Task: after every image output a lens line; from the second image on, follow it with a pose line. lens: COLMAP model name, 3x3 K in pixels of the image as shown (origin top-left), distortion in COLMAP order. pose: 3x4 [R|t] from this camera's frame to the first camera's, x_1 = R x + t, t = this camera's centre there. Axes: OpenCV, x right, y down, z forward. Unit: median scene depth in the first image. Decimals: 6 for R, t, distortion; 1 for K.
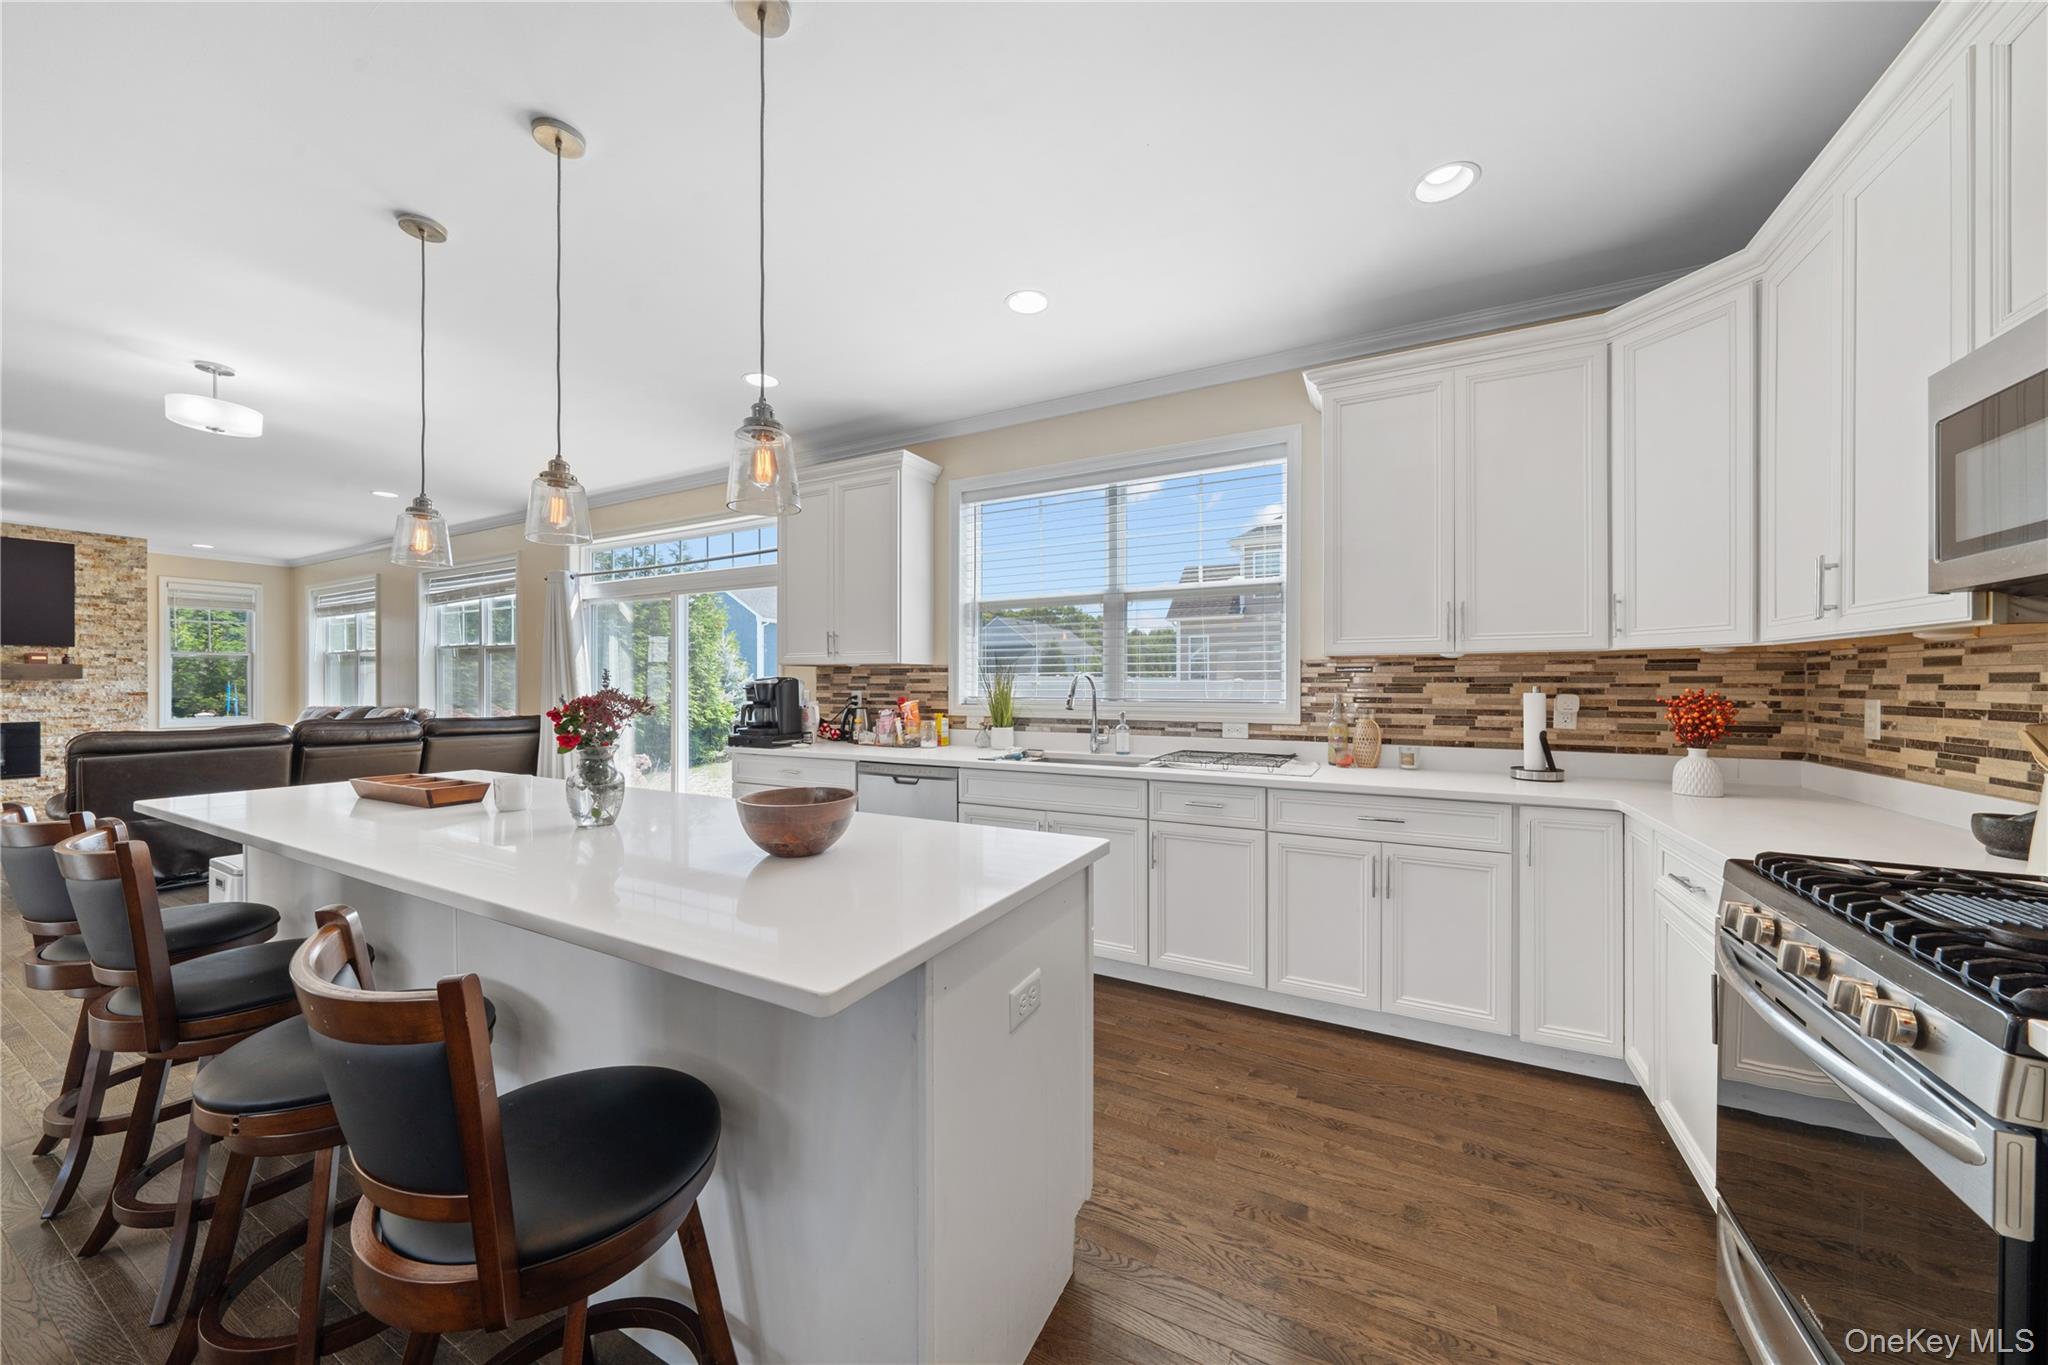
lens RADIAL K [[701.9, 0, 1025.3], [0, 701.9, 680.6], [0, 0, 1]] dist [-0.000275, 0.000087]
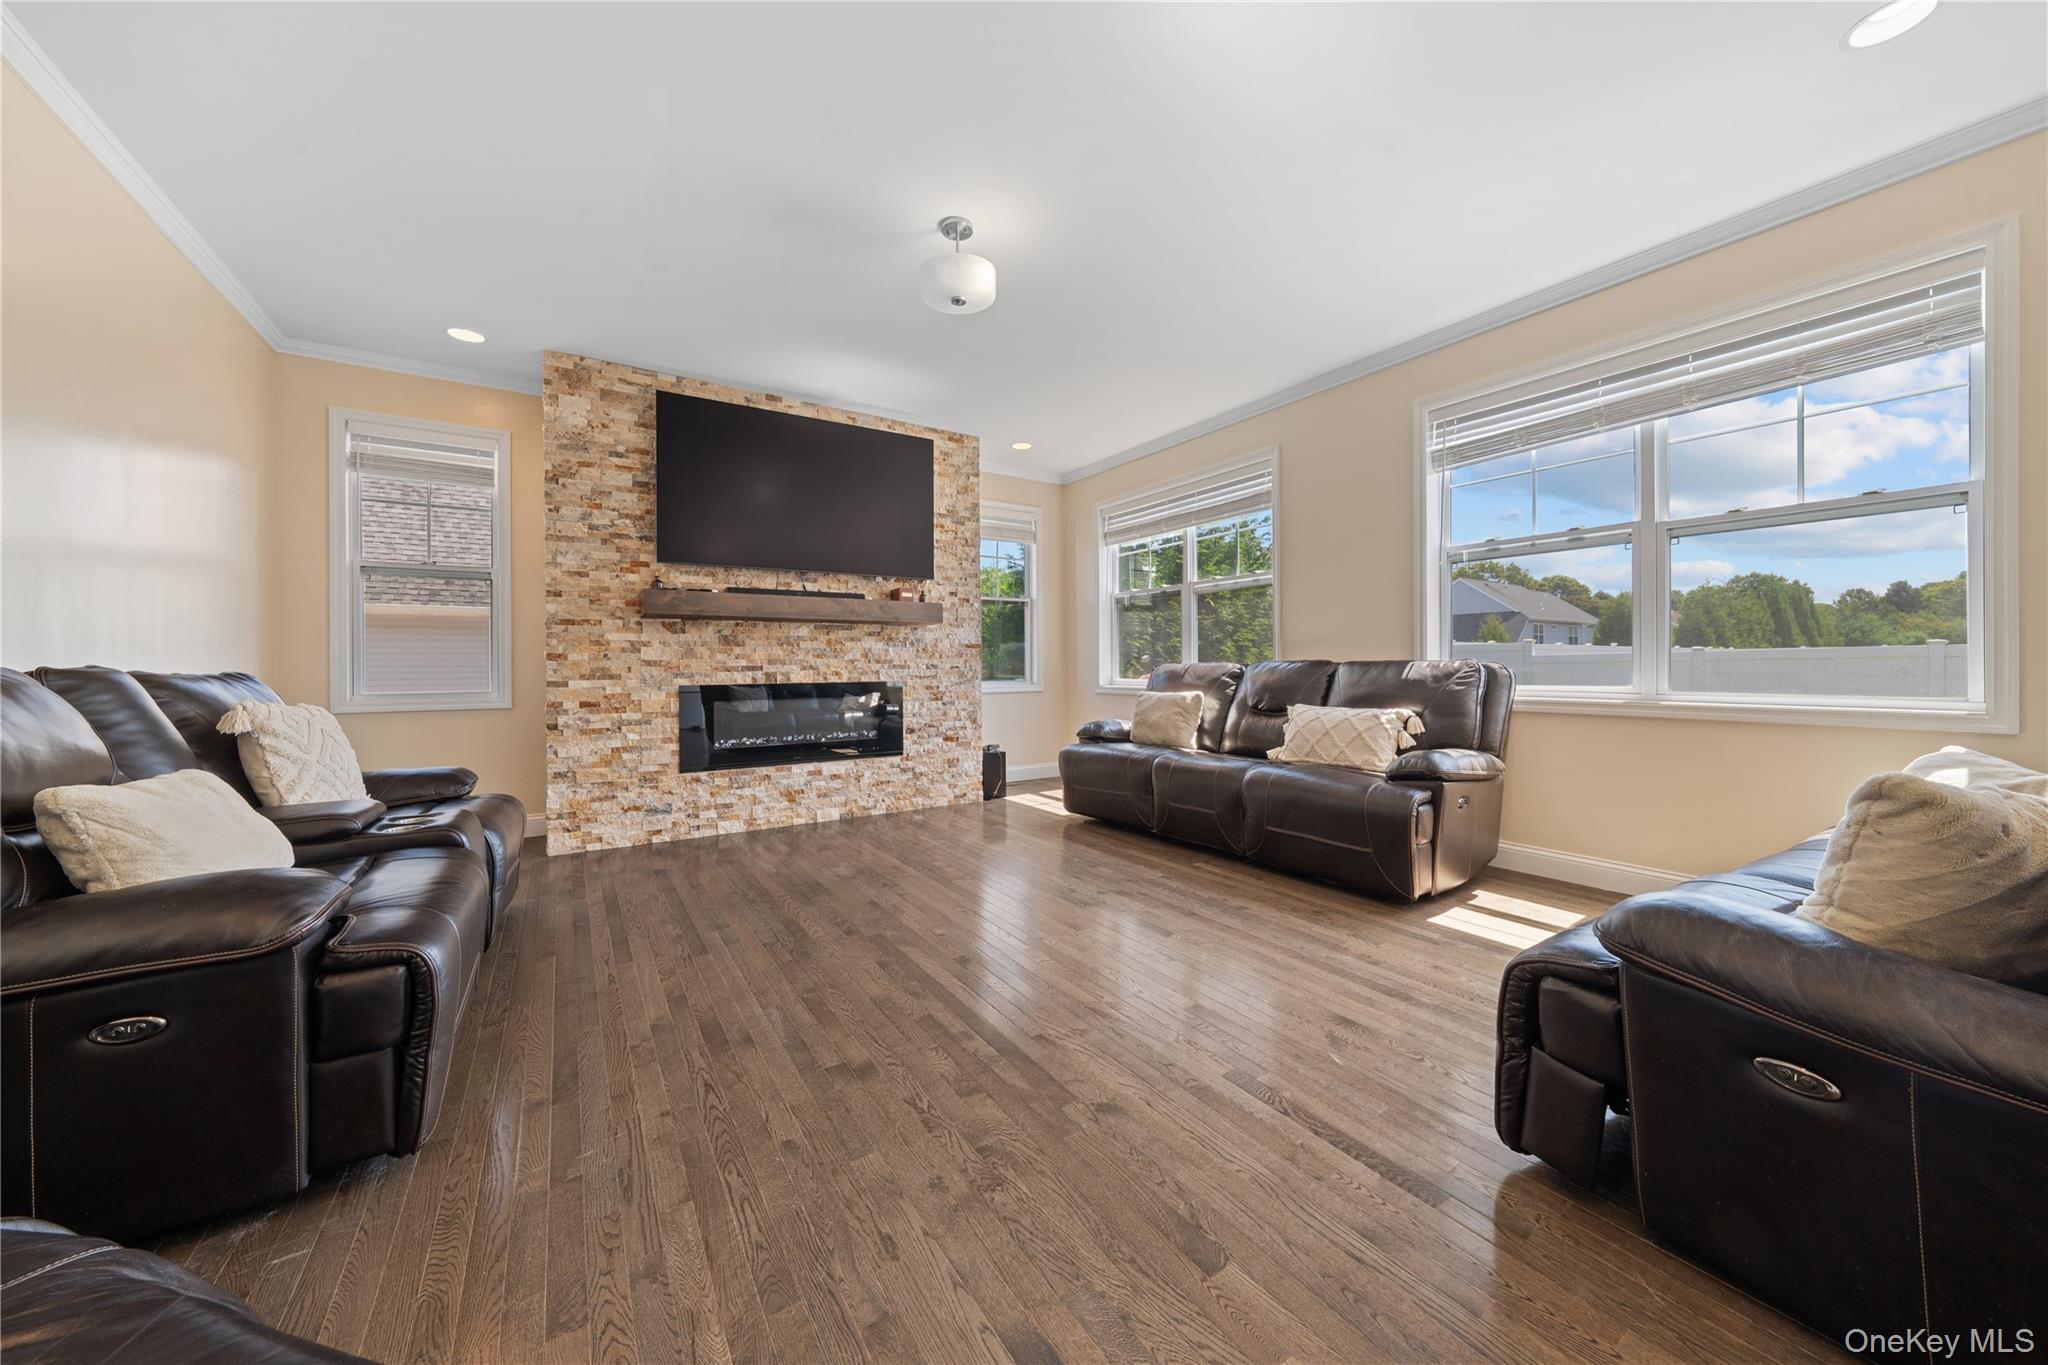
lens RADIAL K [[701.9, 0, 1017.3], [0, 701.9, 671.6], [0, 0, 1]] dist [-0.000275, 0.000087]
pose [[0.878759, -0.001771, -0.477263, -0.922247], [0.003483, 0.999990, 0.002702, 0.045988], [0.477253, -0.004037, 0.878757, 0.394687]]
